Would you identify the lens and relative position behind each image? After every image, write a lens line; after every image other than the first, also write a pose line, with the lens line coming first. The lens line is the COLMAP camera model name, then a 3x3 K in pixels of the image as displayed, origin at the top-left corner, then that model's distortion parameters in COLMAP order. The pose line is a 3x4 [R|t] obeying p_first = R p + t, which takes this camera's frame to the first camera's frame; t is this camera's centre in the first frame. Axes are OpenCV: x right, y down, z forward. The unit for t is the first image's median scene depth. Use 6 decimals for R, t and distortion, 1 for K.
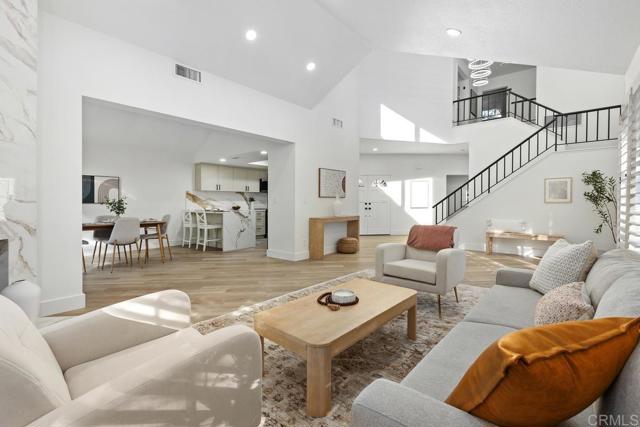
lens RADIAL K [[285.1, 0, 316.8], [0, 285.1, 206.0], [0, 0, 1]] dist [-0.002135, 0.000746]
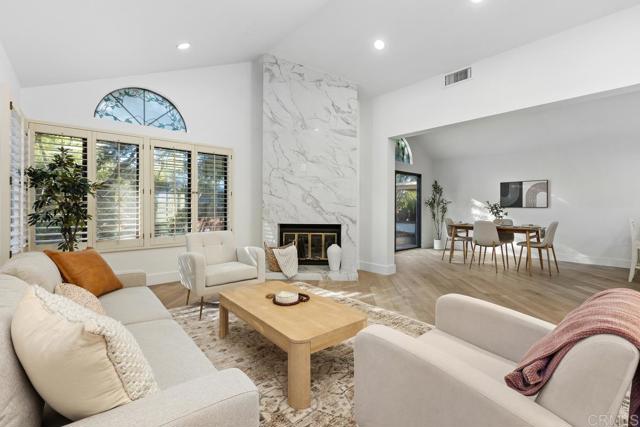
lens RADIAL K [[285.1, 0, 322.4], [0, 285.1, 206.1], [0, 0, 1]] dist [-0.002135, 0.000746]
pose [[-0.140826, -0.001726, -0.990033, 0.397724], [-0.012492, 0.999922, 0.000033, -0.006217], [0.989956, 0.012372, -0.140837, 0.457112]]
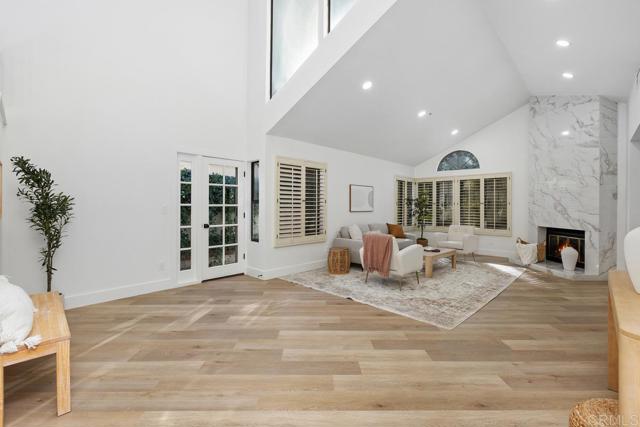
lens RADIAL K [[285.1, 0, 322.2], [0, 285.1, 208.1], [0, 0, 1]] dist [-0.002135, 0.000746]
pose [[-0.998976, -0.003299, 0.045113, 0.349165], [-0.002520, 0.999847, 0.017304, -0.037743], [-0.045163, 0.017173, -0.998832, 1.317619]]
